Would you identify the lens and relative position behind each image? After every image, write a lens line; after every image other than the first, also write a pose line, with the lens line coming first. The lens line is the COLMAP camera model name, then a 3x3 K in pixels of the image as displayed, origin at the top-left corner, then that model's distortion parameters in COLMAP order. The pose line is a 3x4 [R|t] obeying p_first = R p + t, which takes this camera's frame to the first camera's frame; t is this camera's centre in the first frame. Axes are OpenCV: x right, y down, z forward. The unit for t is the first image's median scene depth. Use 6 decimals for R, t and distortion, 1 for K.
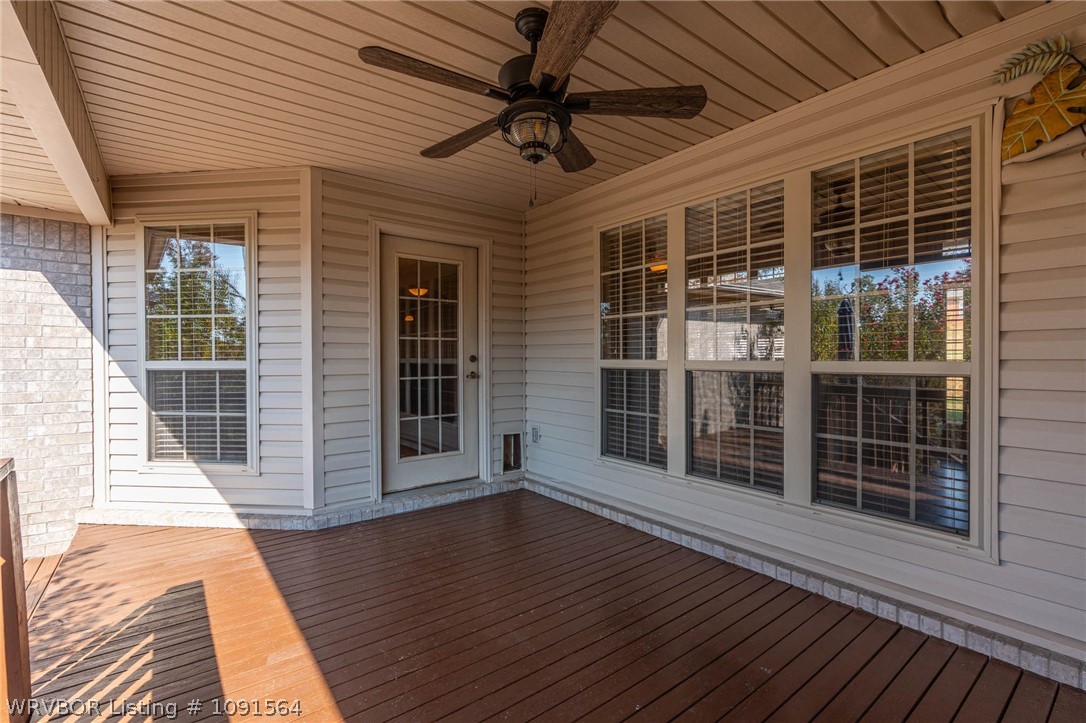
lens RADIAL K [[486.6, 0, 541.0], [0, 486.6, 362.0], [0, 0, 1]] dist [-0.004586, 0.000380]
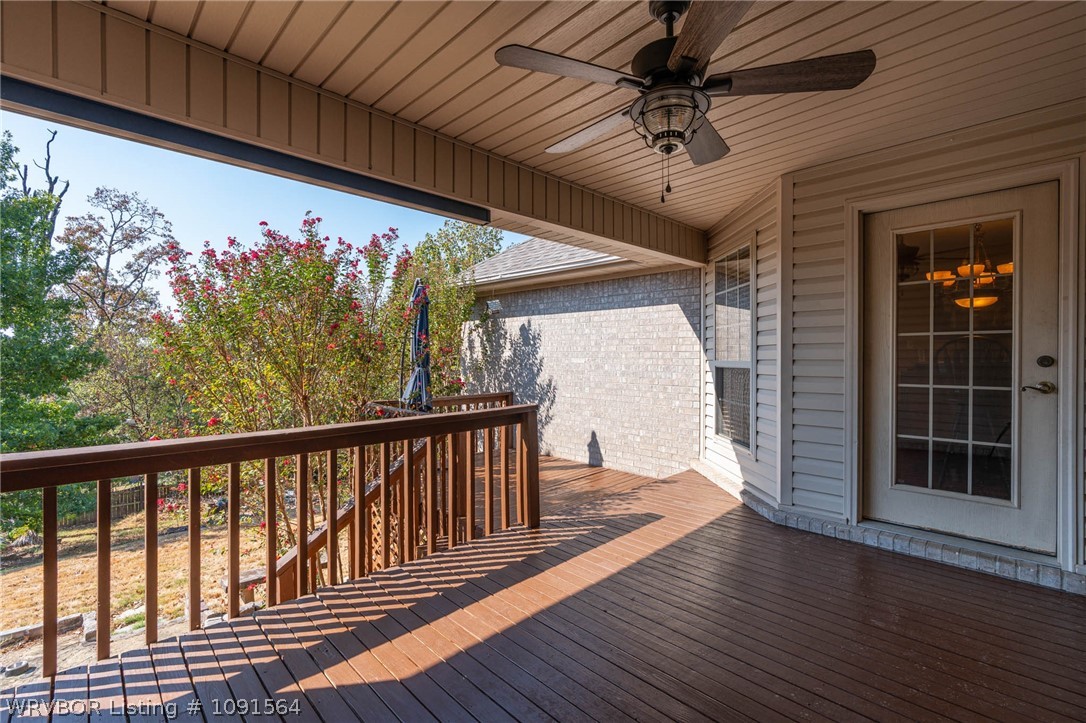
lens RADIAL K [[486.6, 0, 541.0], [0, 486.6, 362.0], [0, 0, 1]] dist [-0.004586, 0.000380]
pose [[0.118493, 0.011796, -0.992885, 0.498052], [-0.011746, 0.999876, 0.010478, -0.006176], [0.992885, 0.010421, 0.118617, 0.359442]]
